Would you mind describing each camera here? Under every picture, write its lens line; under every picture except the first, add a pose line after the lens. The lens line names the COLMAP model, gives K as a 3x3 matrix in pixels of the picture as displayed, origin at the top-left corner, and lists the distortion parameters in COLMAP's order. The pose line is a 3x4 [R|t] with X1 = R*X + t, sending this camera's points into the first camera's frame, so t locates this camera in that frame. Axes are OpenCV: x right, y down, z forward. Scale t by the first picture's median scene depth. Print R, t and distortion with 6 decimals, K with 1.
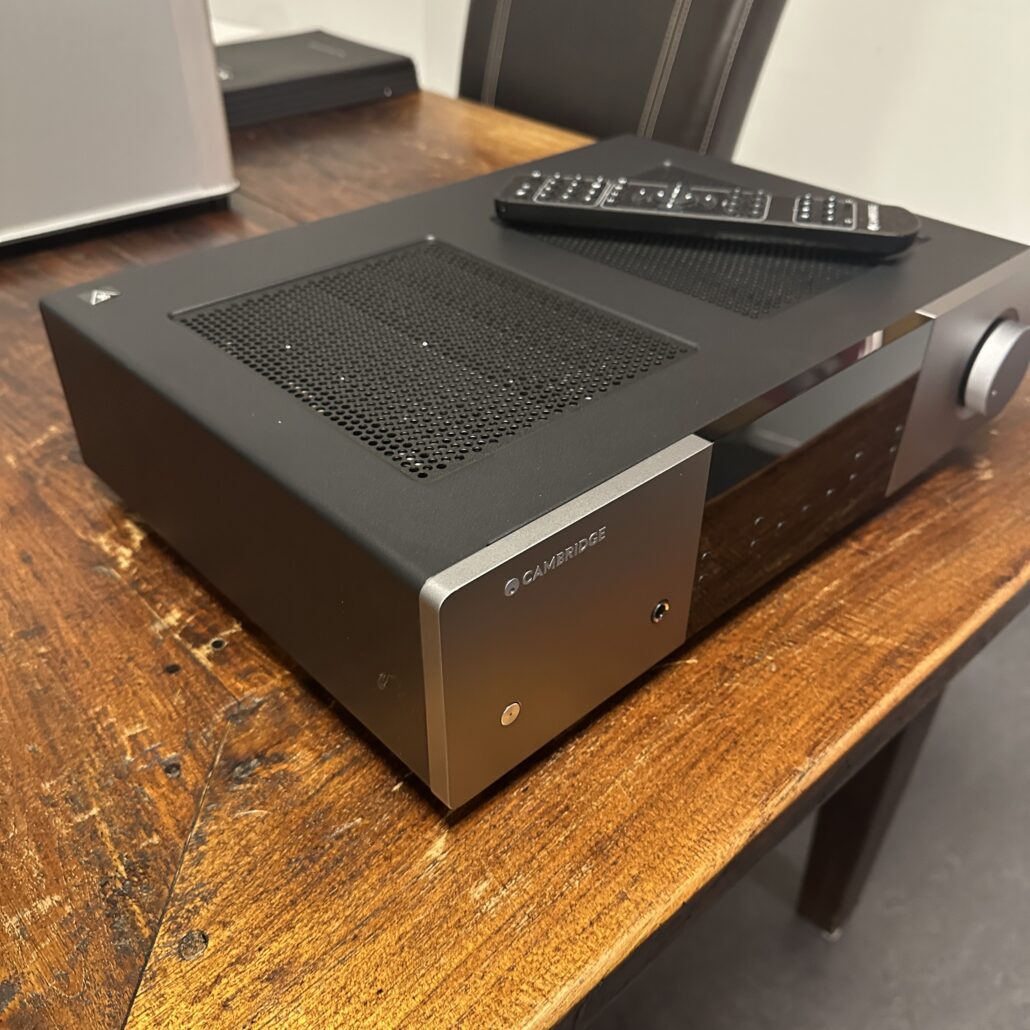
lens RADIAL K [[996.4, 0, 515.0], [0, 996.4, 515.0], [0, 0, 1]] dist [0.145993, -0.387984]
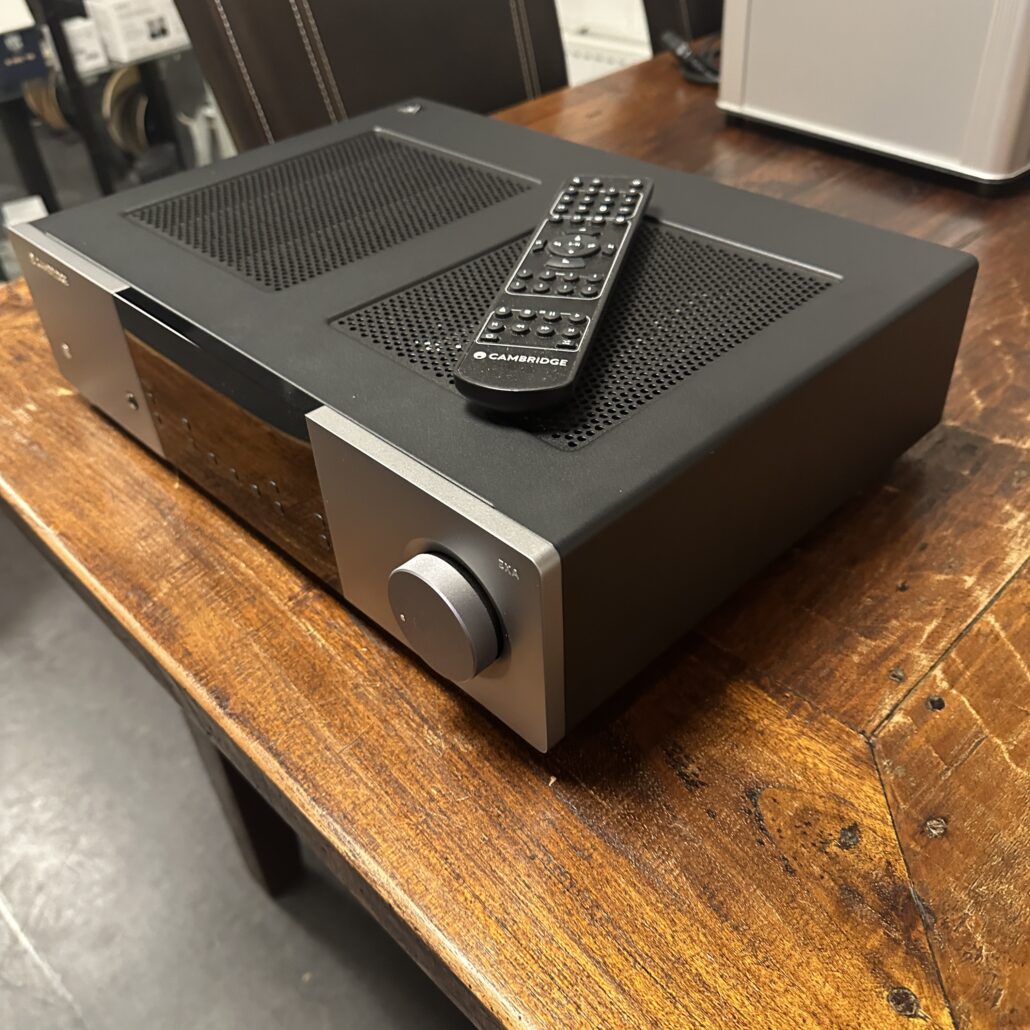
lens RADIAL K [[996.4, 0, 515.0], [0, 996.4, 515.0], [0, 0, 1]] dist [0.145993, -0.387984]
pose [[0.022350, 0.615791, -0.787593, 1.117381], [-0.542048, 0.669412, 0.508007, -0.651493], [0.840050, 0.415559, 0.348750, 0.862203]]
